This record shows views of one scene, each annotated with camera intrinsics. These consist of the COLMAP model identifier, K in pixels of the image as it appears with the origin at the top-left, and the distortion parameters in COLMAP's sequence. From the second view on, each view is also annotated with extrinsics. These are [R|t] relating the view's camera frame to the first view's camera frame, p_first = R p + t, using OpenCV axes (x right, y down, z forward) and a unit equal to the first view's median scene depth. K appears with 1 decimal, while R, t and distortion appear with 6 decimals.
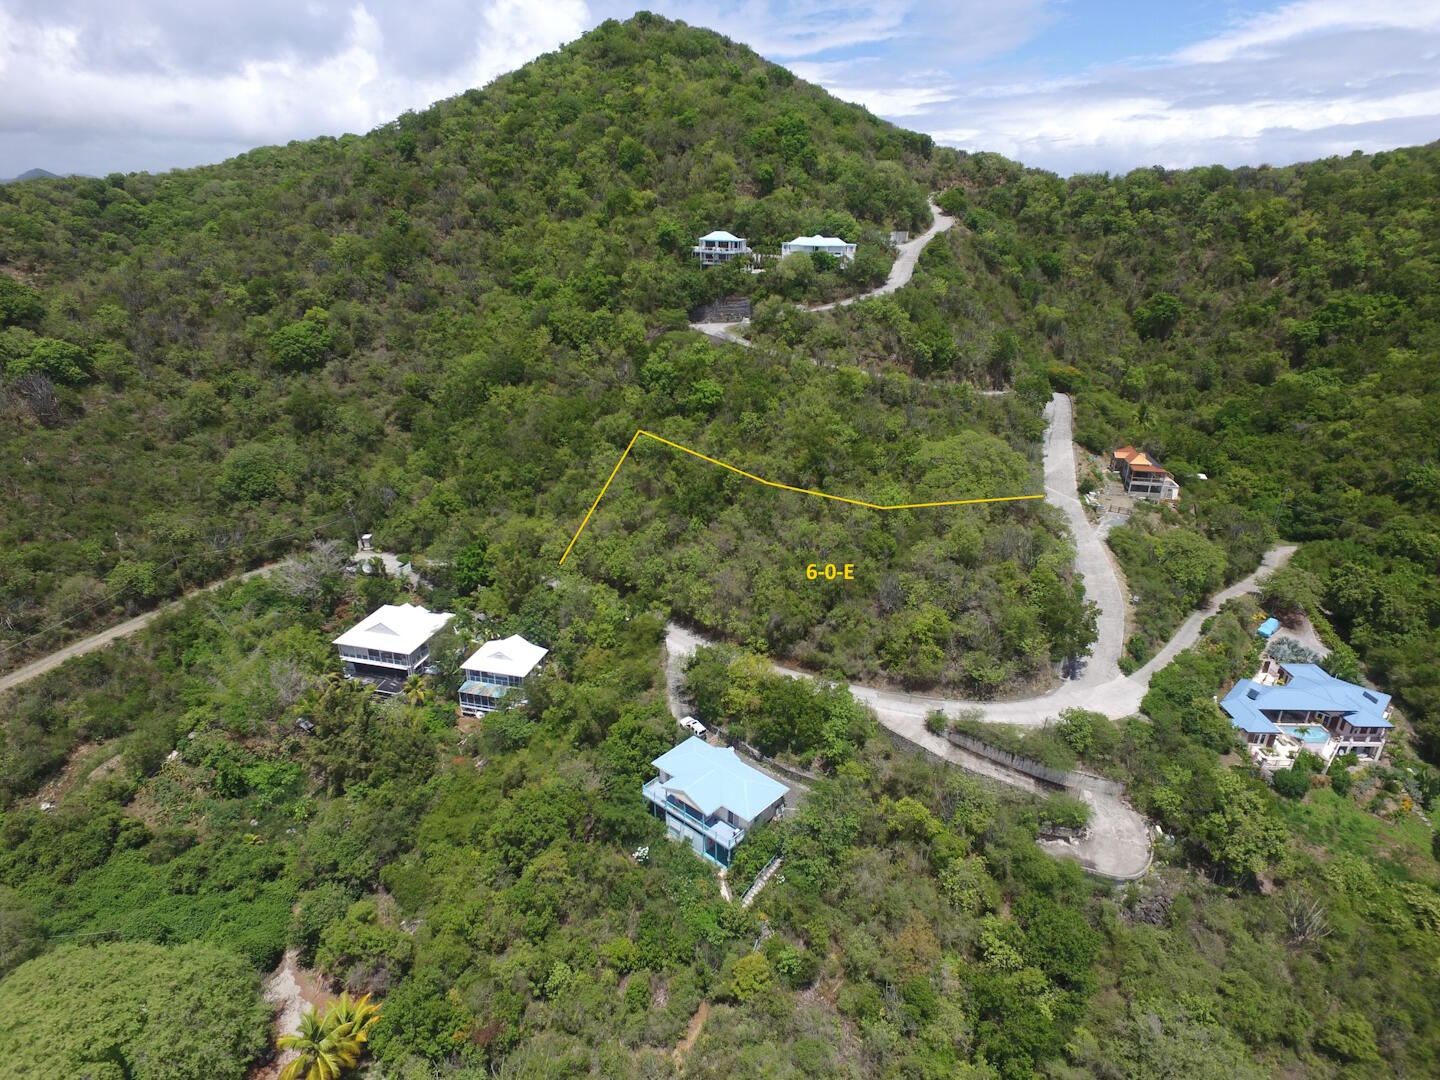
lens RADIAL K [[835.7, 0, 725.0], [0, 835.7, 543.5], [0, 0, 1]] dist [-0.014462, 0.013027]
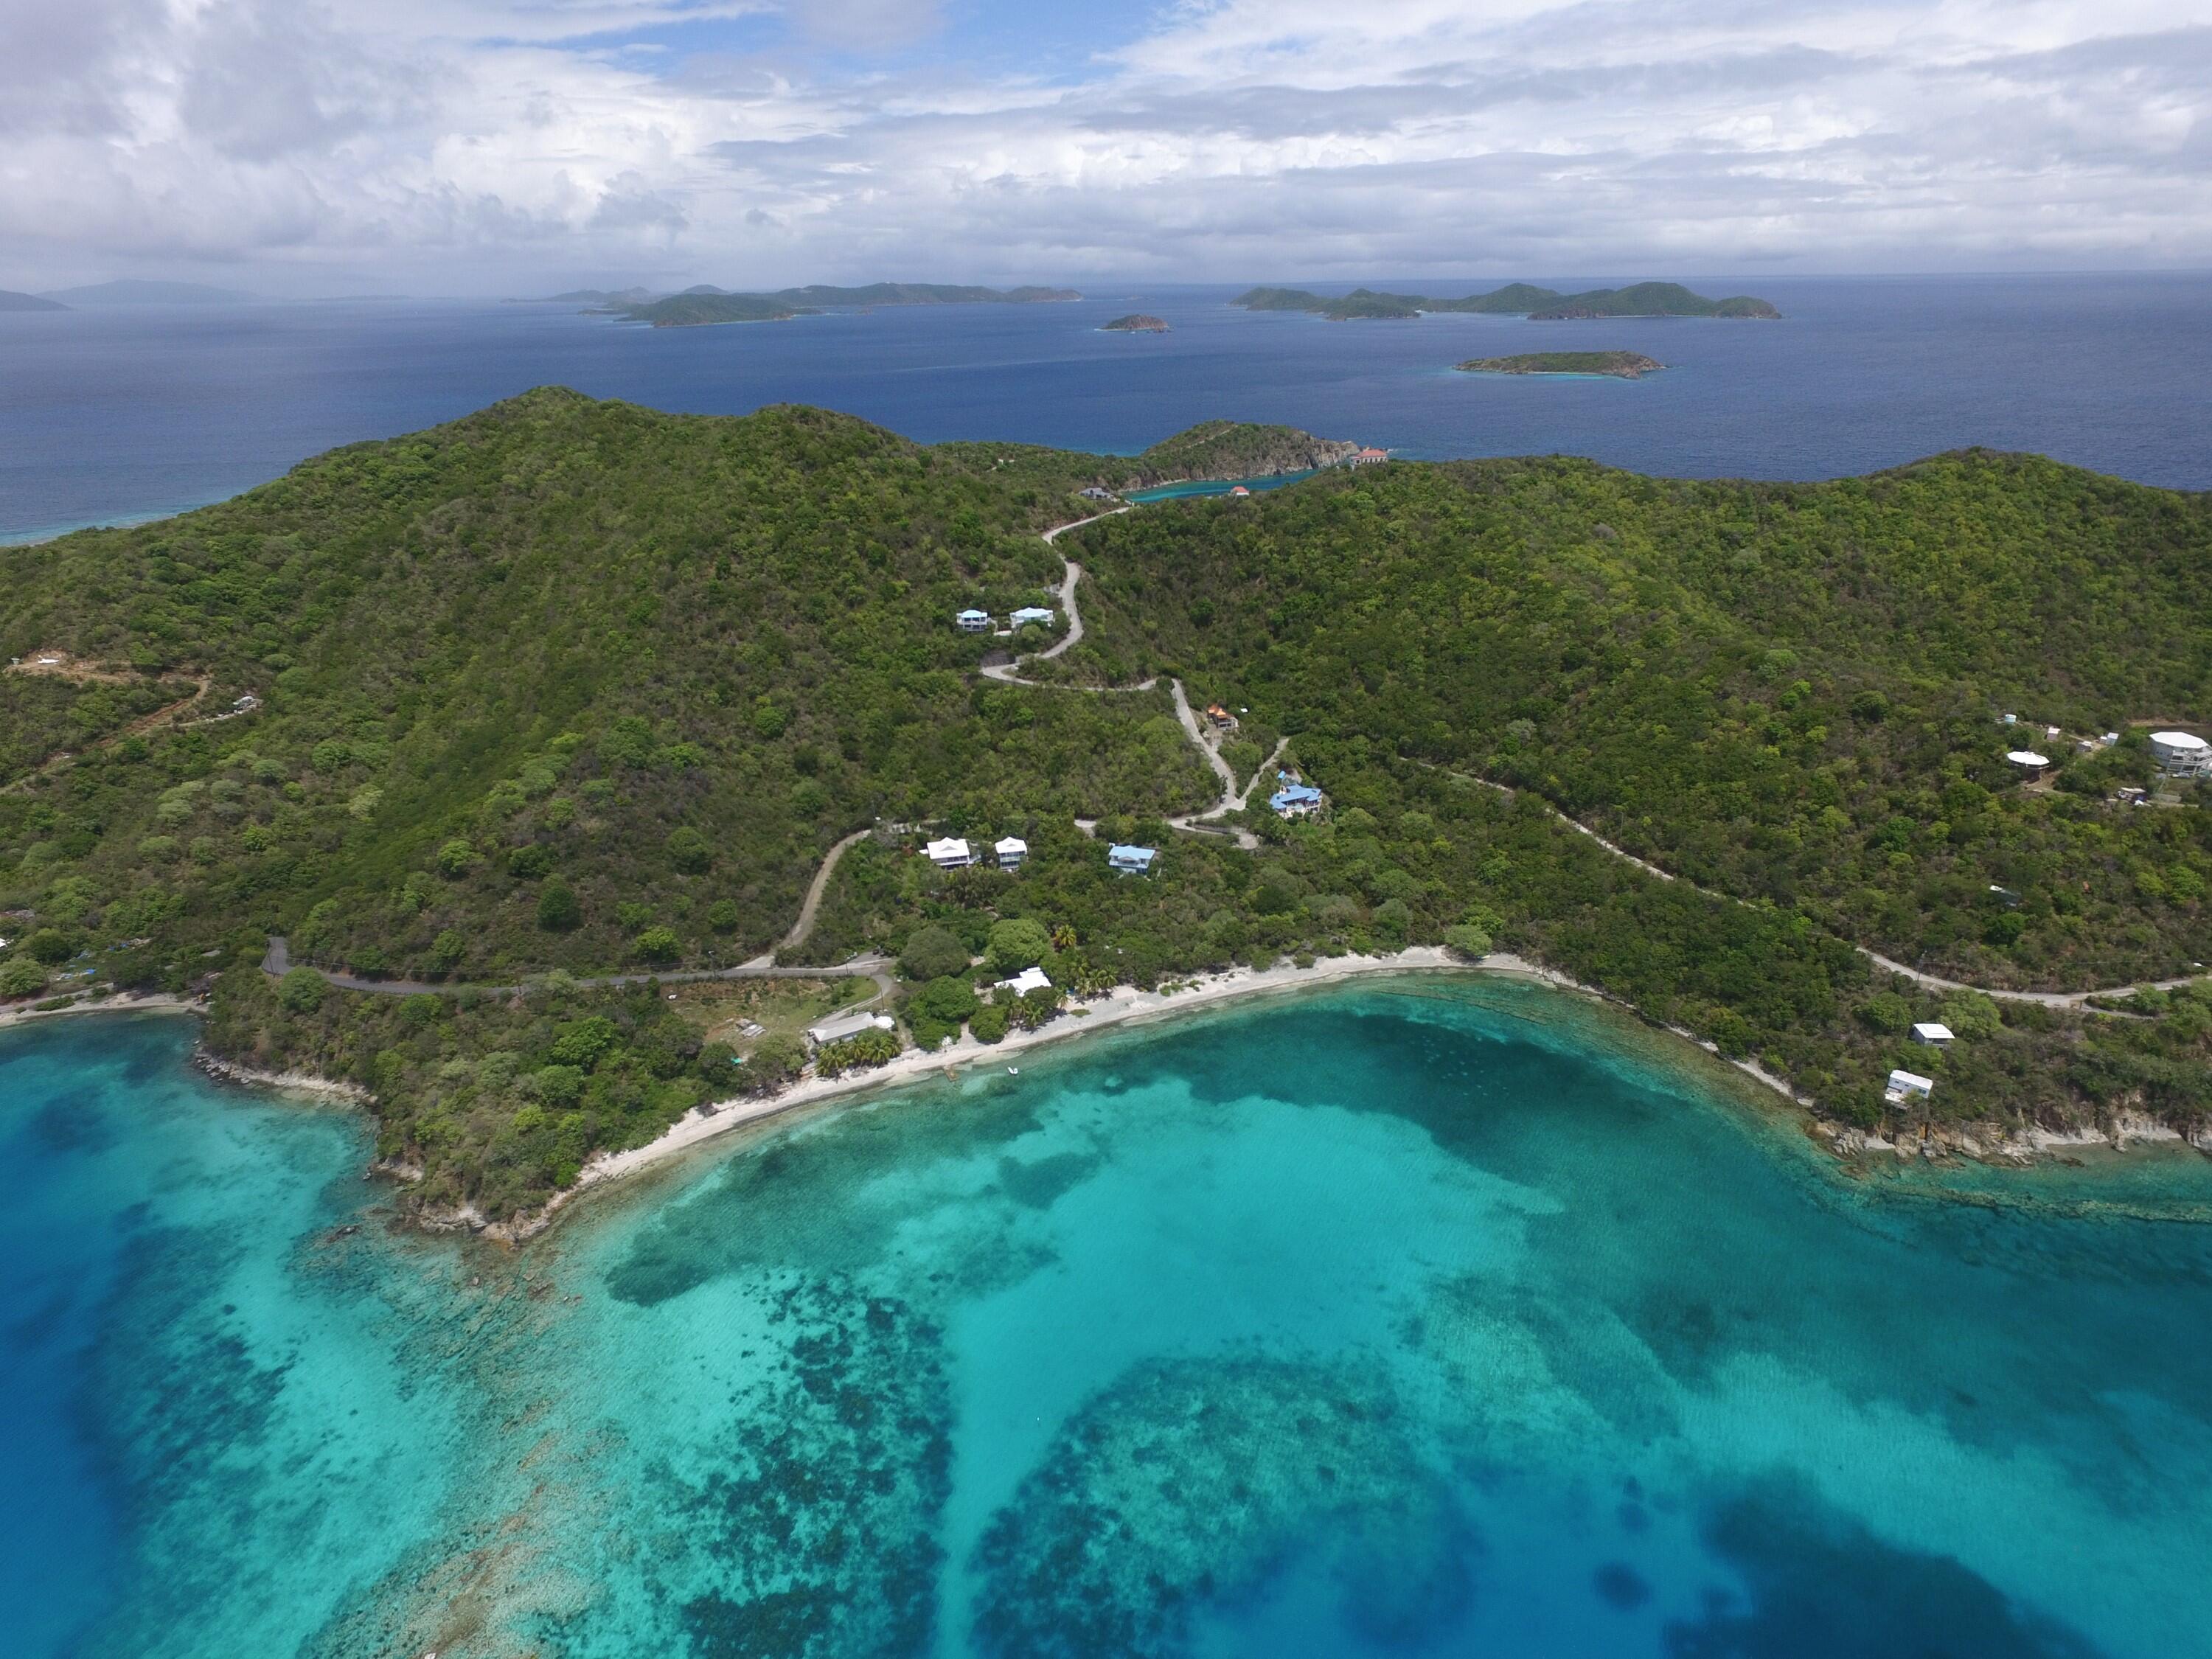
lens RADIAL K [[1283.7, 0, 1113.7], [0, 1283.7, 834.8], [0, 0, 1]] dist [-0.014462, 0.013027]
pose [[0.896434, -0.204099, 0.393384, -1.237141], [0.192649, 0.978849, 0.068851, -0.077993], [-0.399116, 0.014065, 0.916793, -2.133261]]
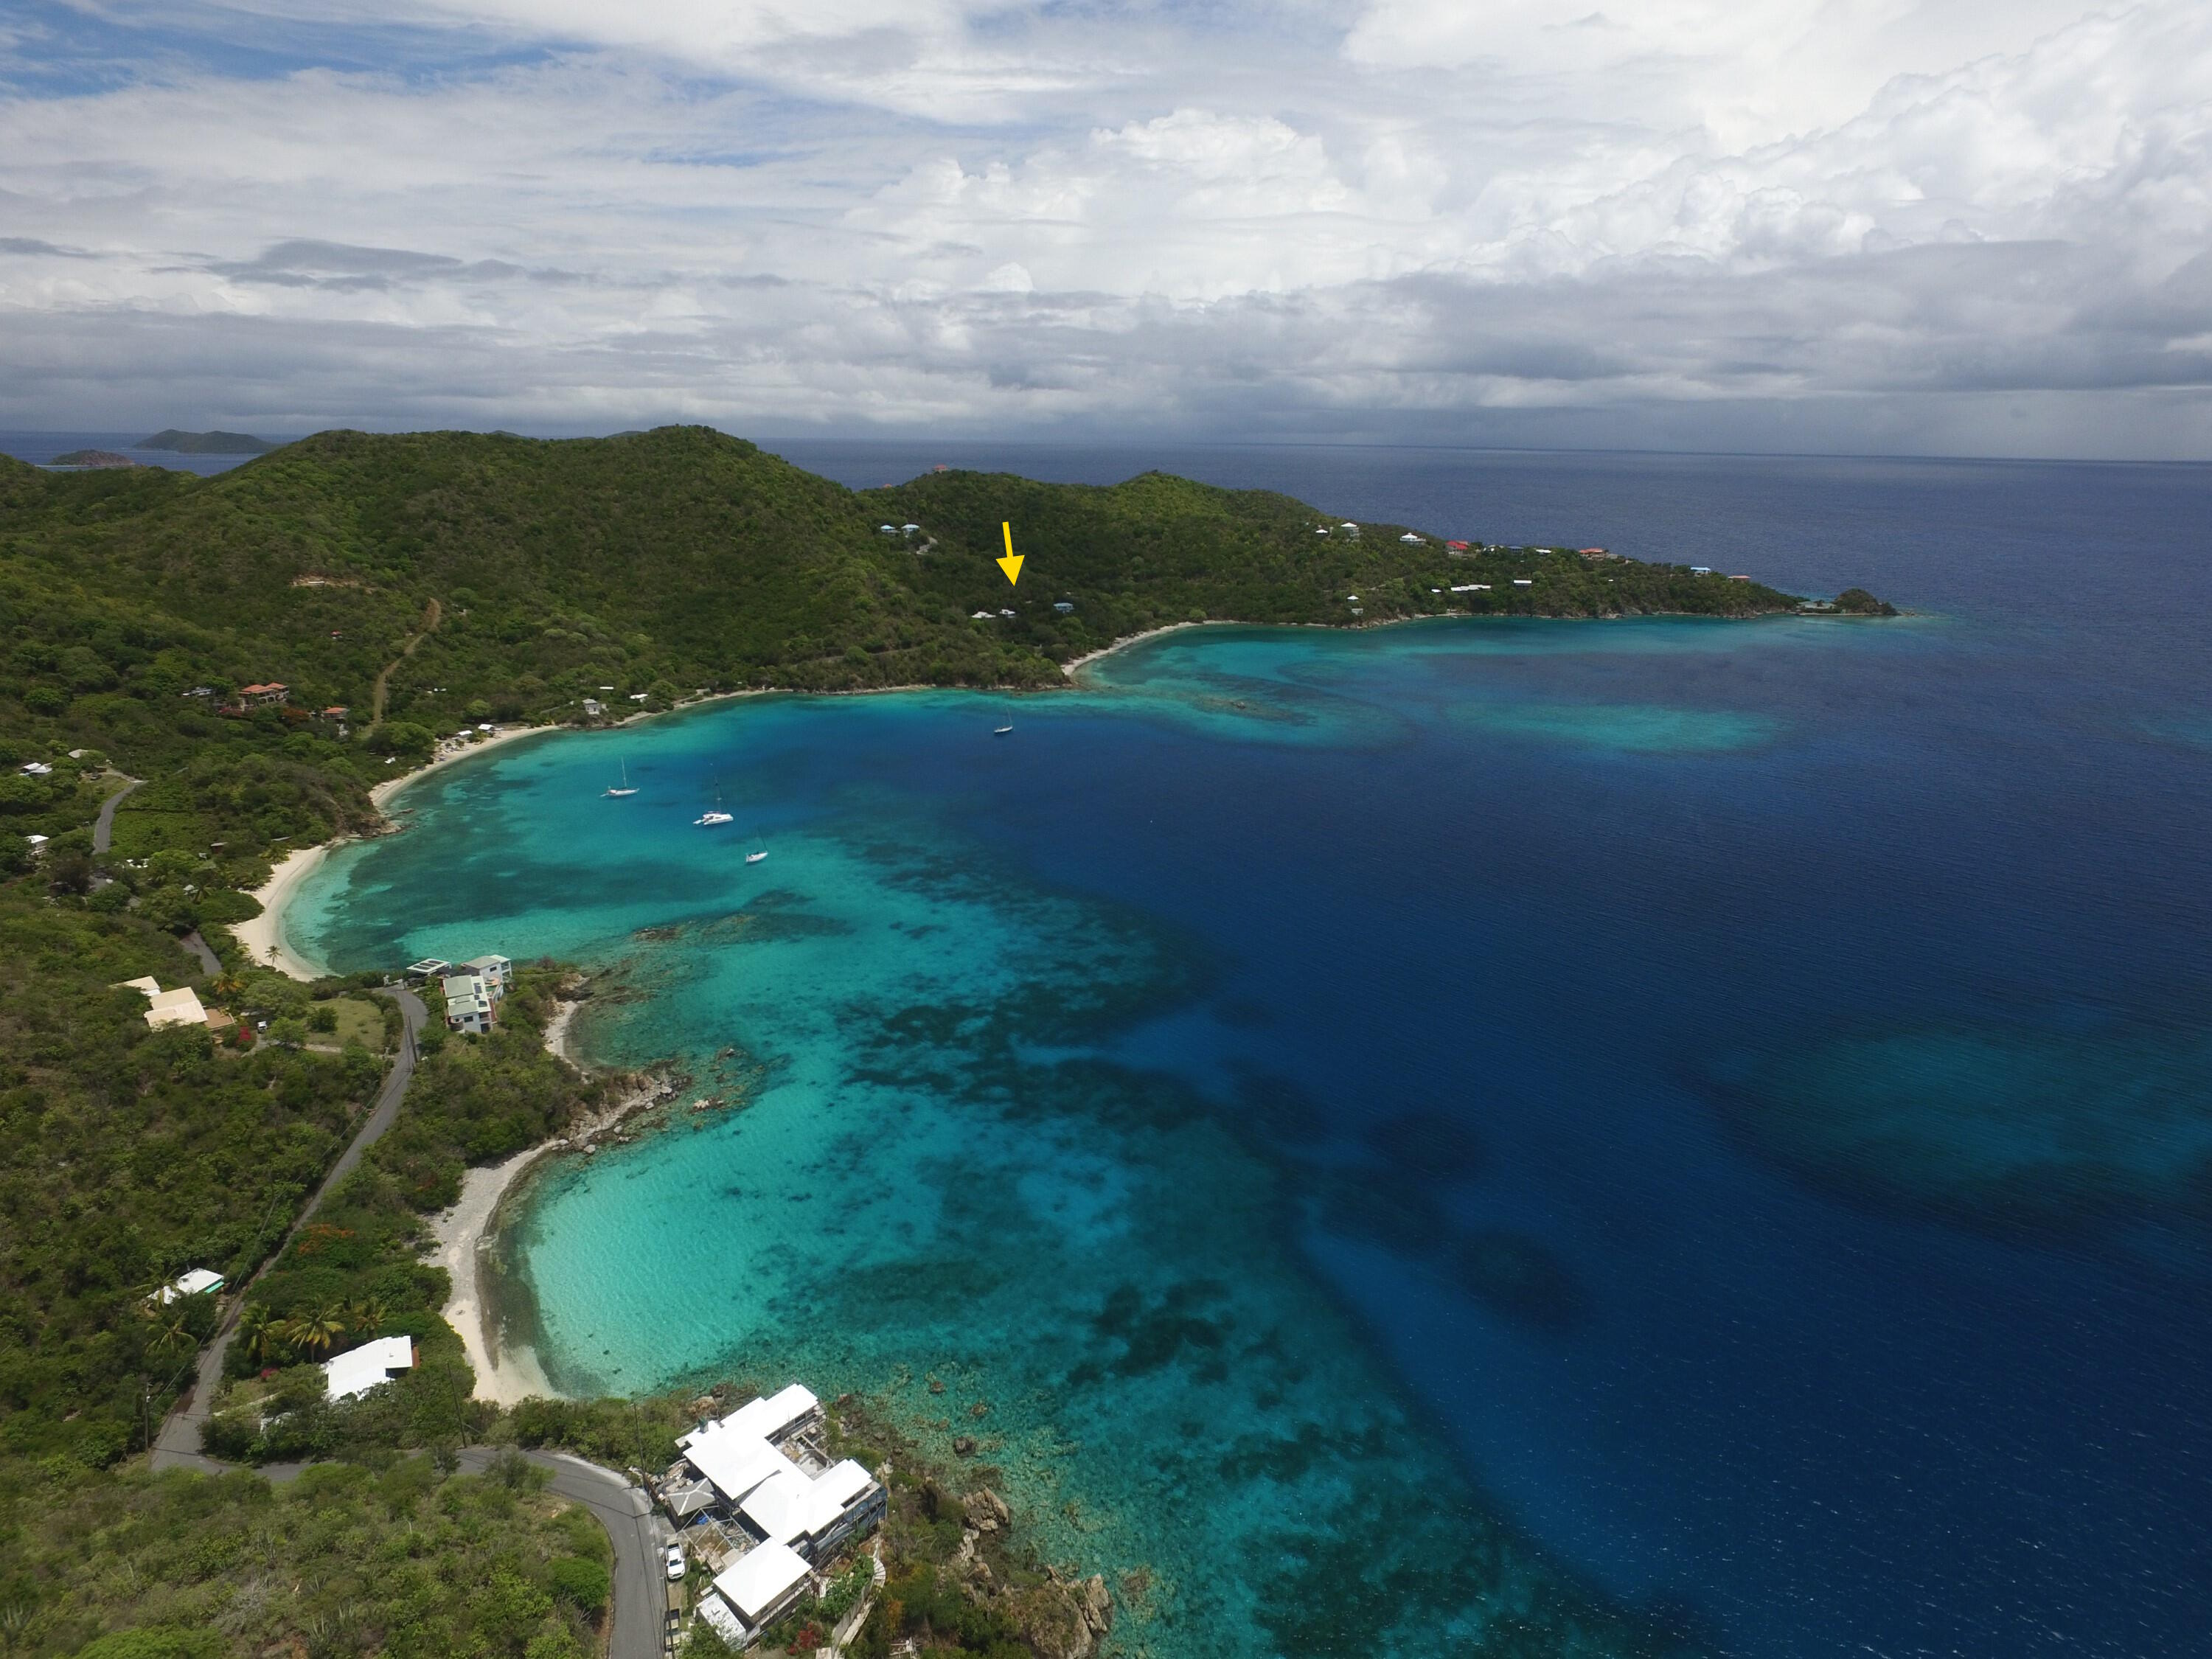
lens RADIAL K [[1283.7, 0, 1113.7], [0, 1283.7, 834.8], [0, 0, 1]] dist [-0.014462, 0.013027]
pose [[0.319409, -0.292001, 0.901506, -6.299194], [0.349197, 0.920661, 0.174483, 0.213939], [-0.880931, 0.259072, 0.396033, -1.919912]]
